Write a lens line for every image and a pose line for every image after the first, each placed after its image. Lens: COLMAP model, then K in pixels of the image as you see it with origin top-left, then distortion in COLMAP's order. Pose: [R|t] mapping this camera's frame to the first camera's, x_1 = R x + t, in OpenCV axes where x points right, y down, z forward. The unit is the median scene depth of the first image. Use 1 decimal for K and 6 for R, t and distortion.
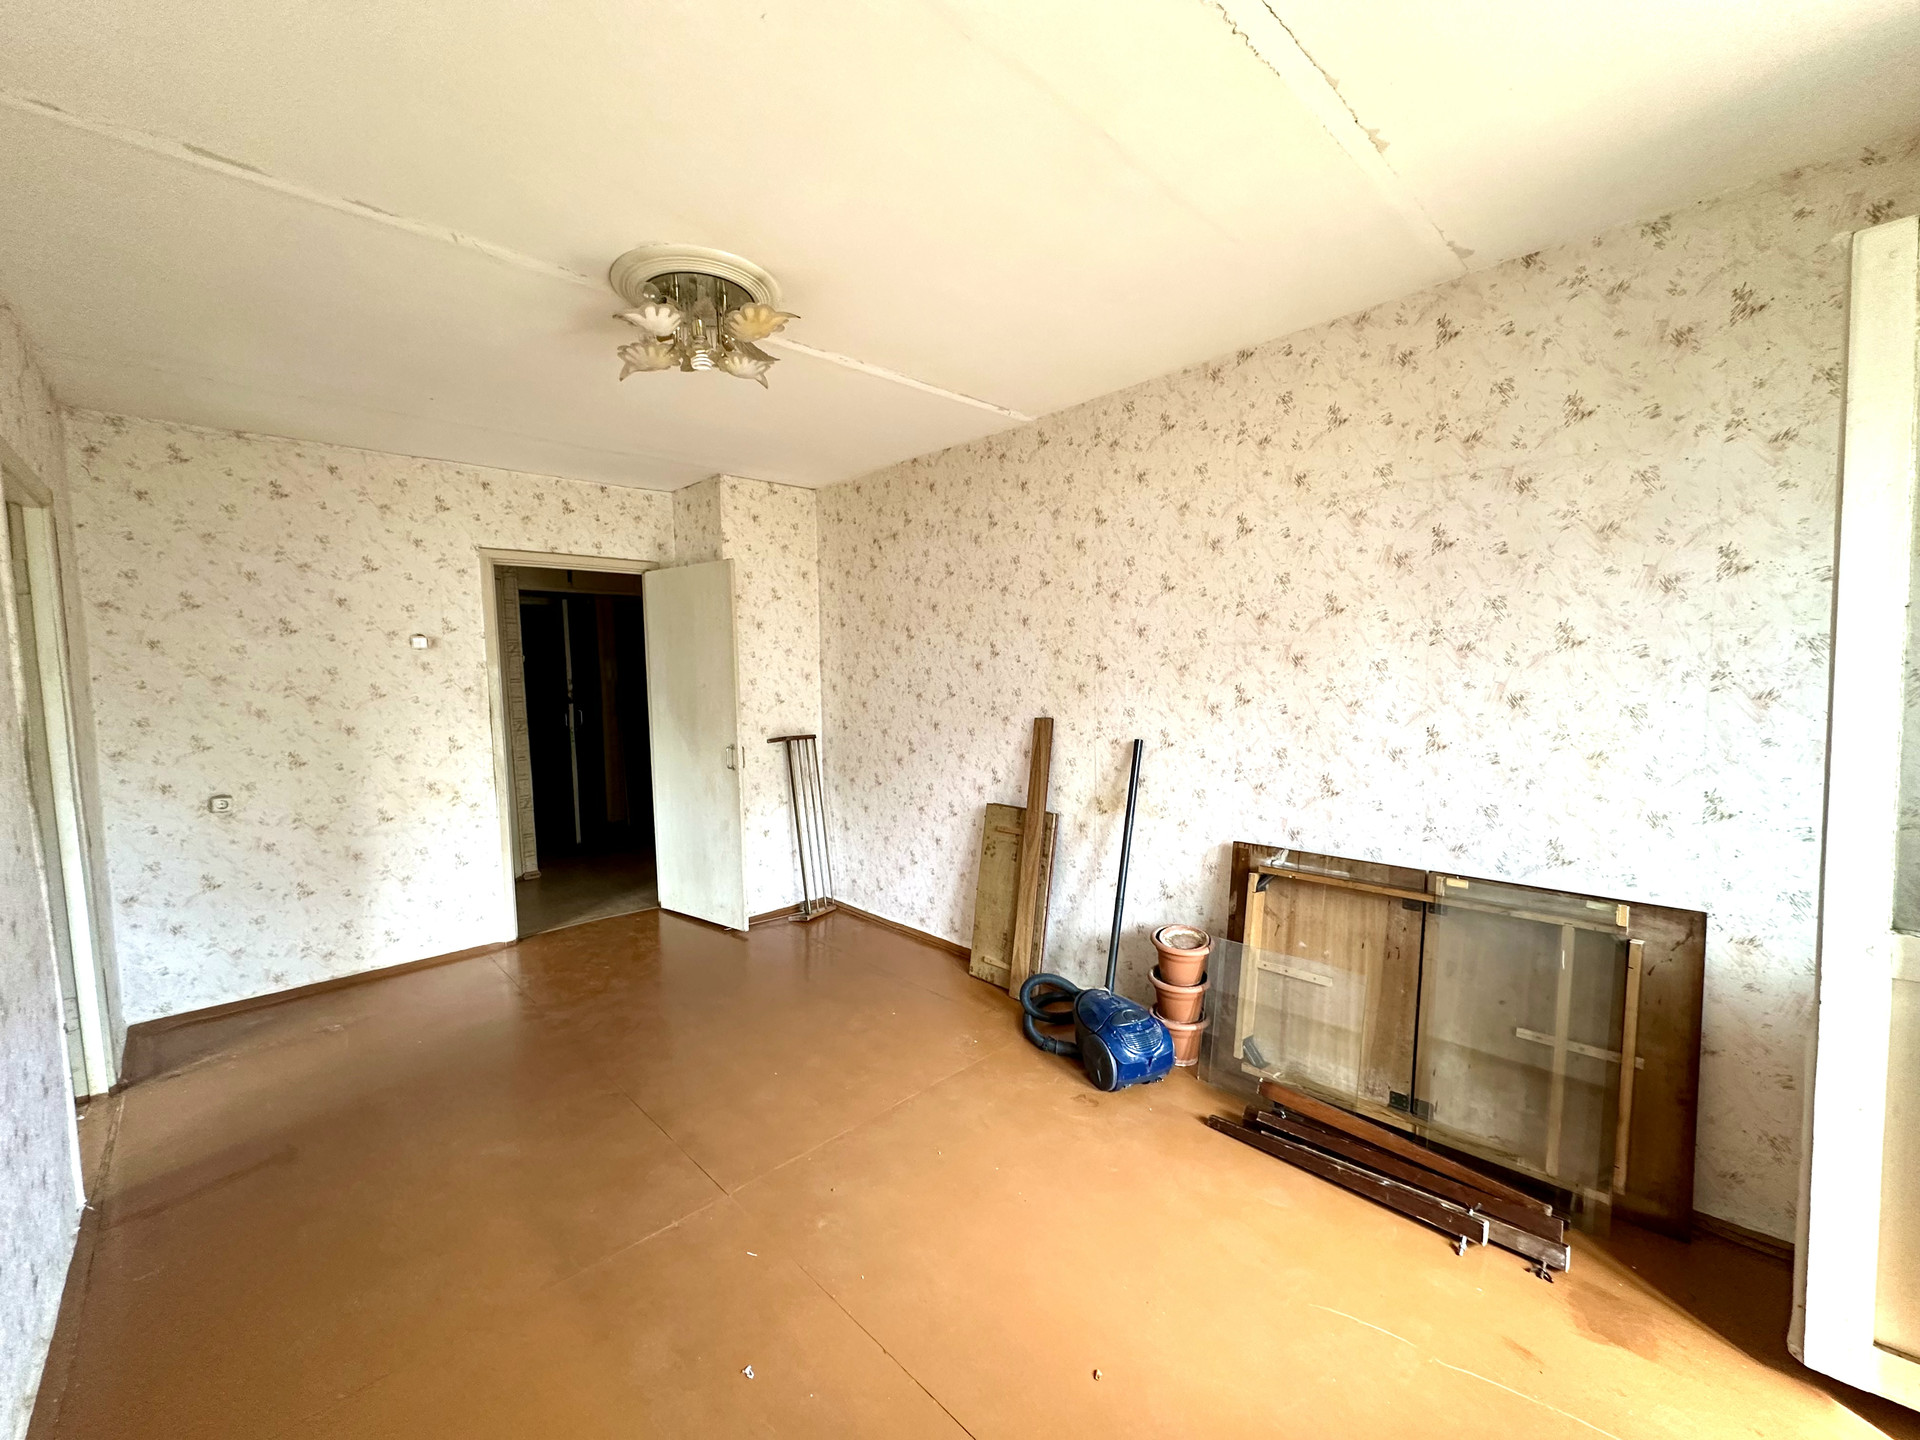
lens RADIAL K [[765.5, 0, 958.8], [0, 765.5, 721.6], [0, 0, 1]] dist [-0.001082, 0.000198]
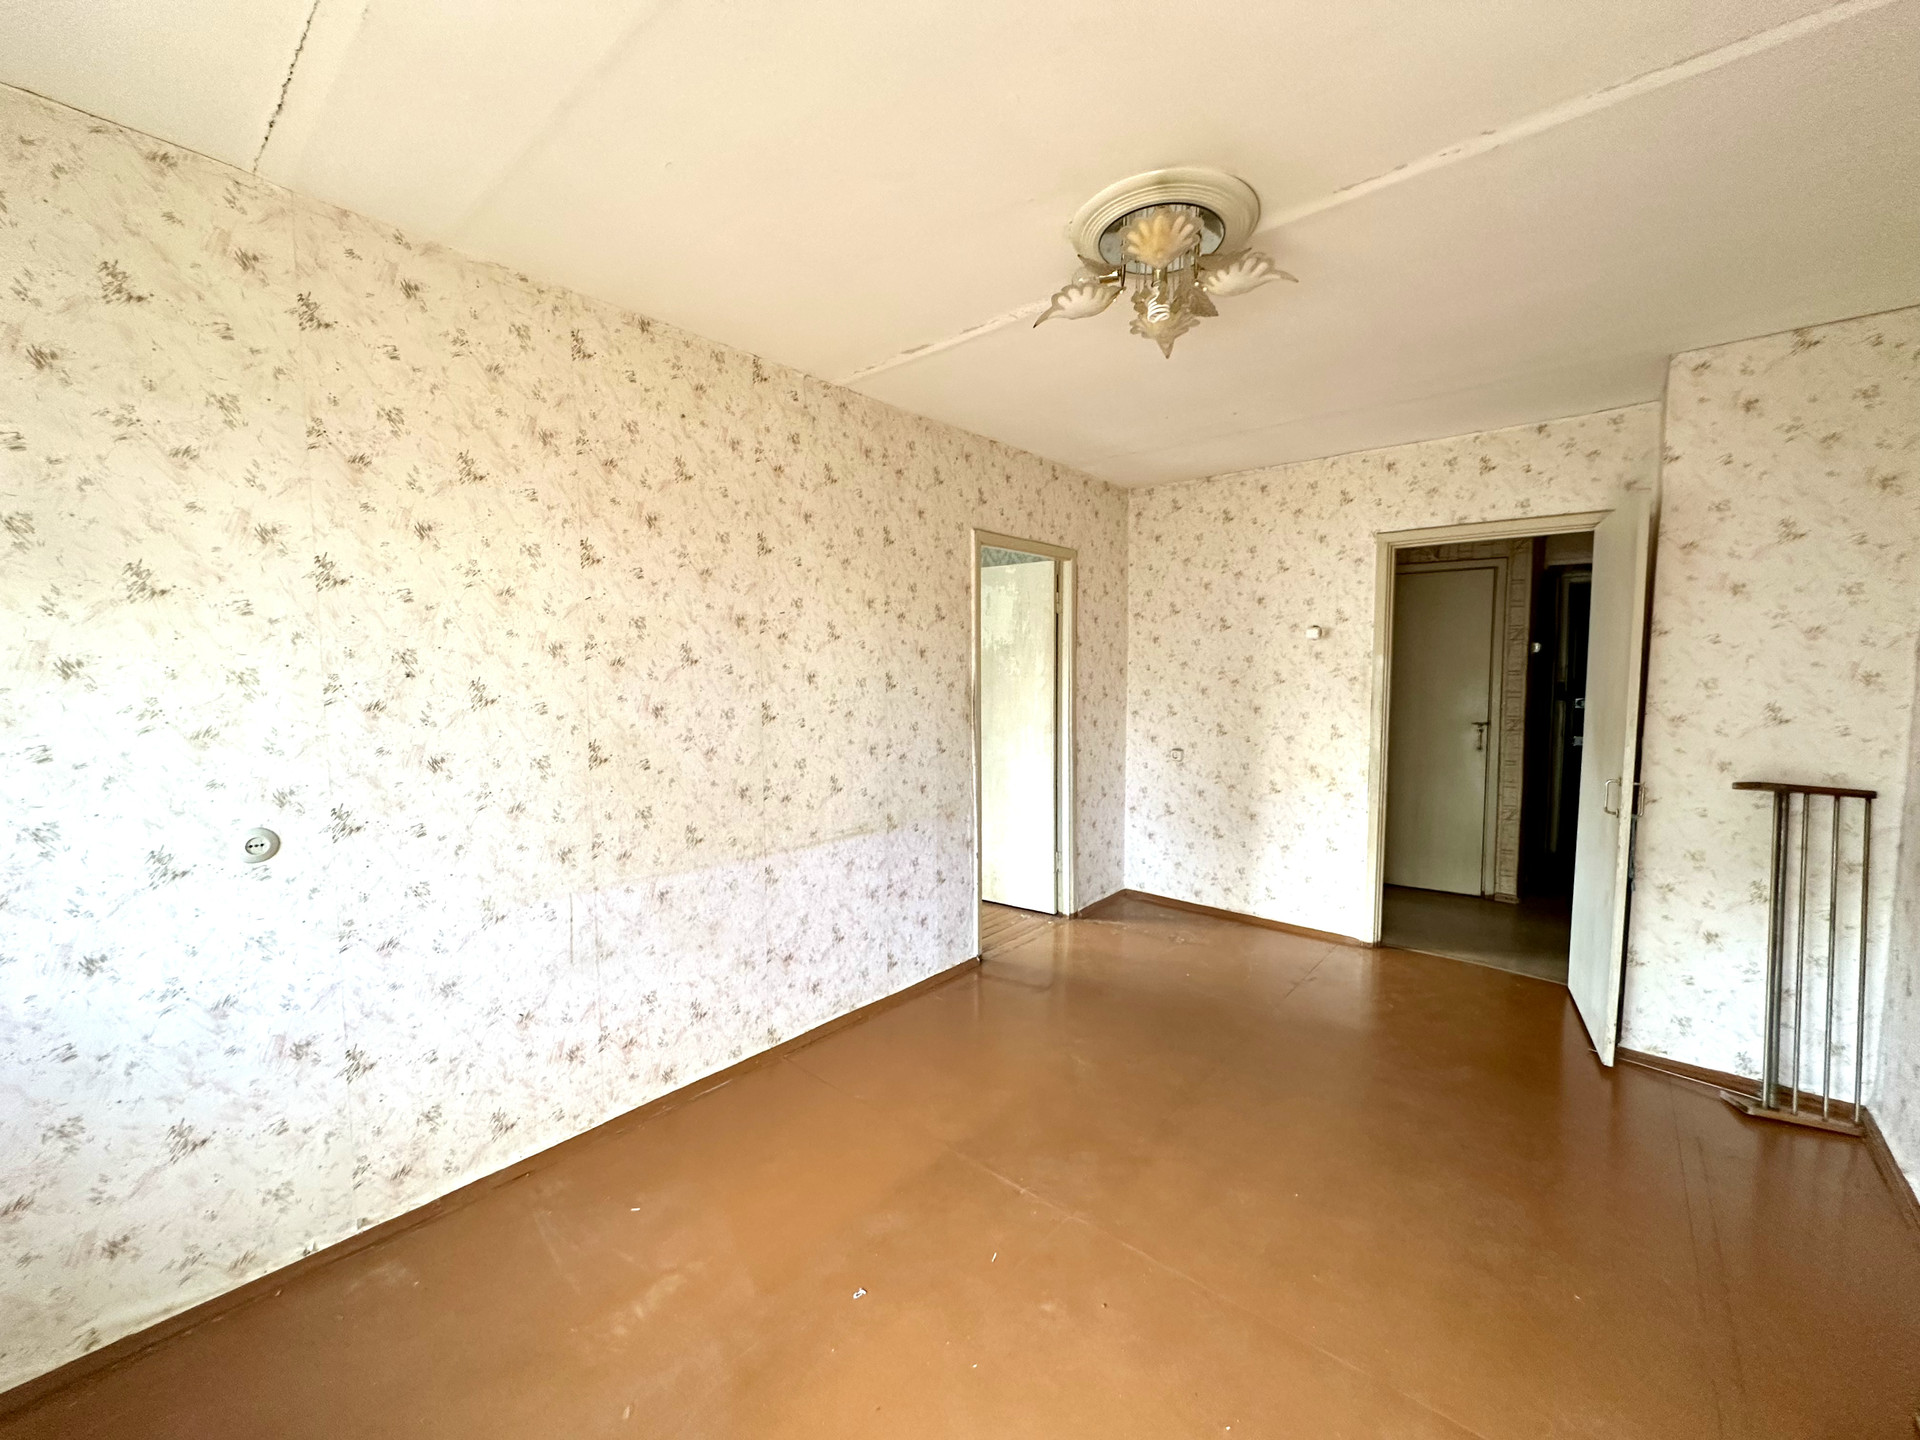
lens RADIAL K [[765.5, 0, 956.5], [0, 765.5, 720.2], [0, 0, 1]] dist [-0.001082, 0.000198]
pose [[0.093751, 0.087477, -0.991745, 0.311439], [-0.075671, 0.993877, 0.080512, -0.030224], [0.992716, 0.067498, 0.099796, 0.396451]]
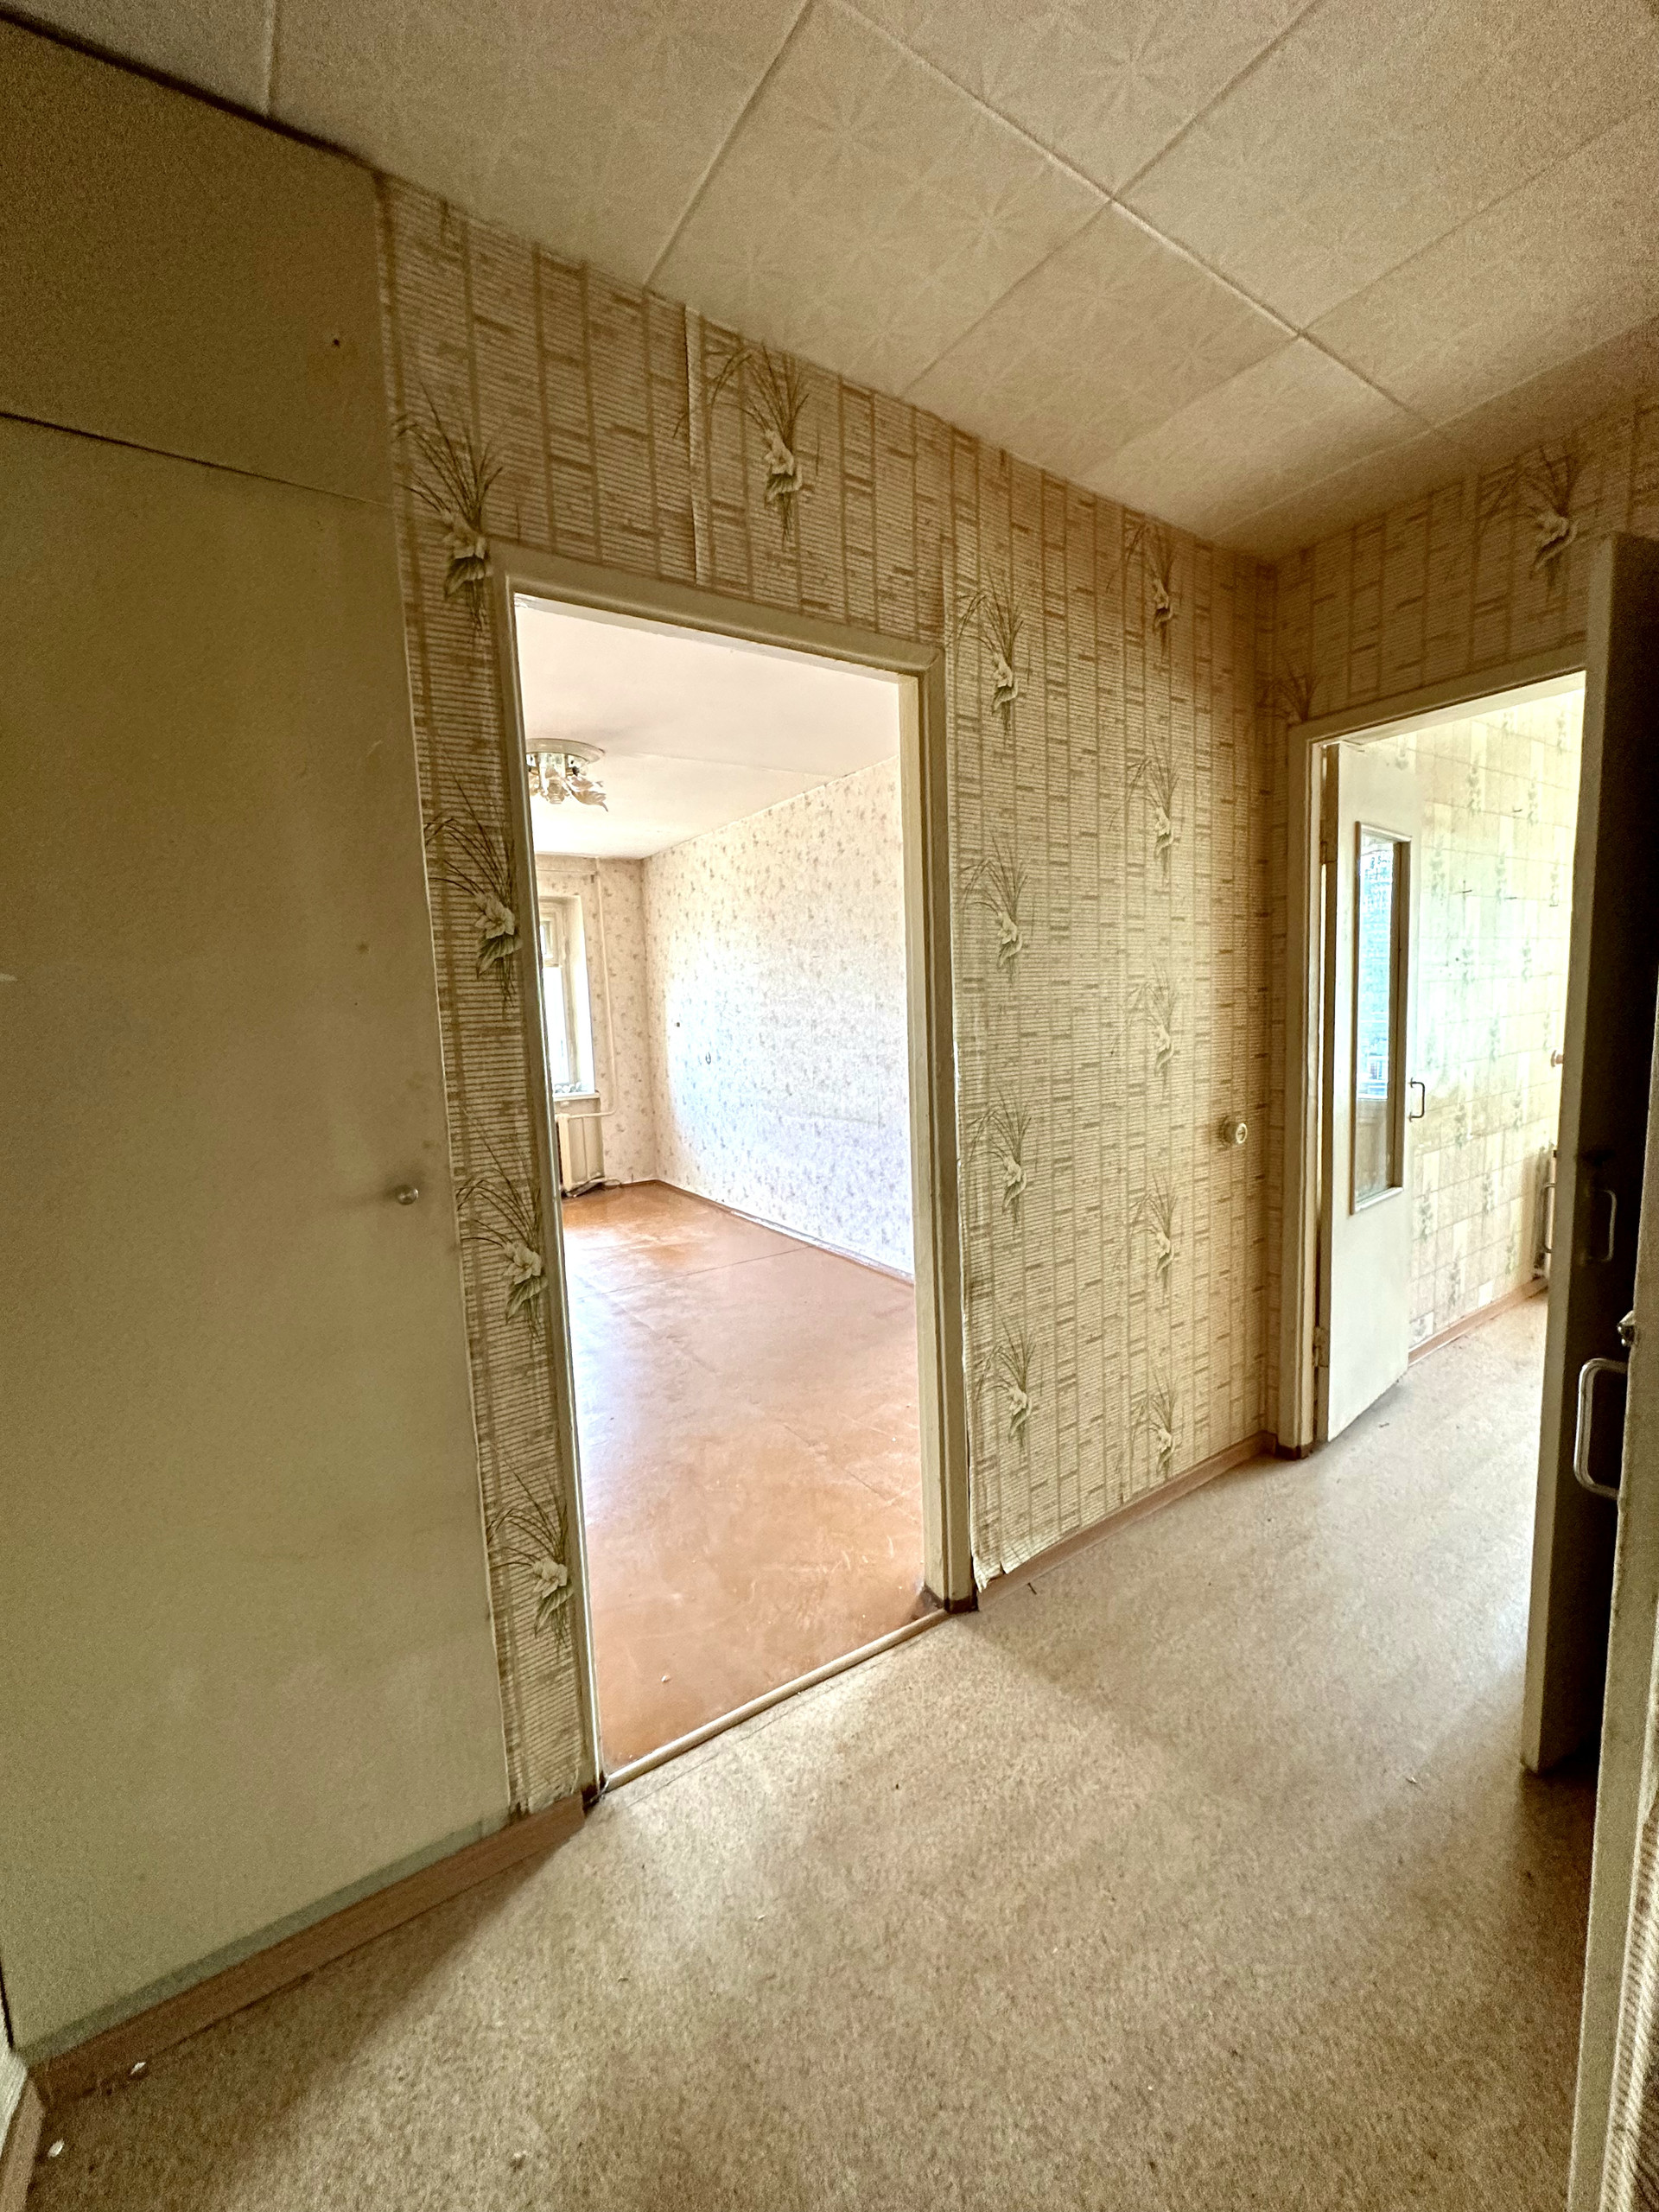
lens RADIAL K [[882.0, 0, 826.3], [0, 882.0, 1098.4], [0, 0, 1]] dist [-0.001082, 0.000198]
pose [[-0.981935, 0.040369, 0.184861, -0.606061], [0.074058, 0.981032, 0.179143, -0.083195], [-0.174123, 0.189598, -0.966299, 1.471773]]
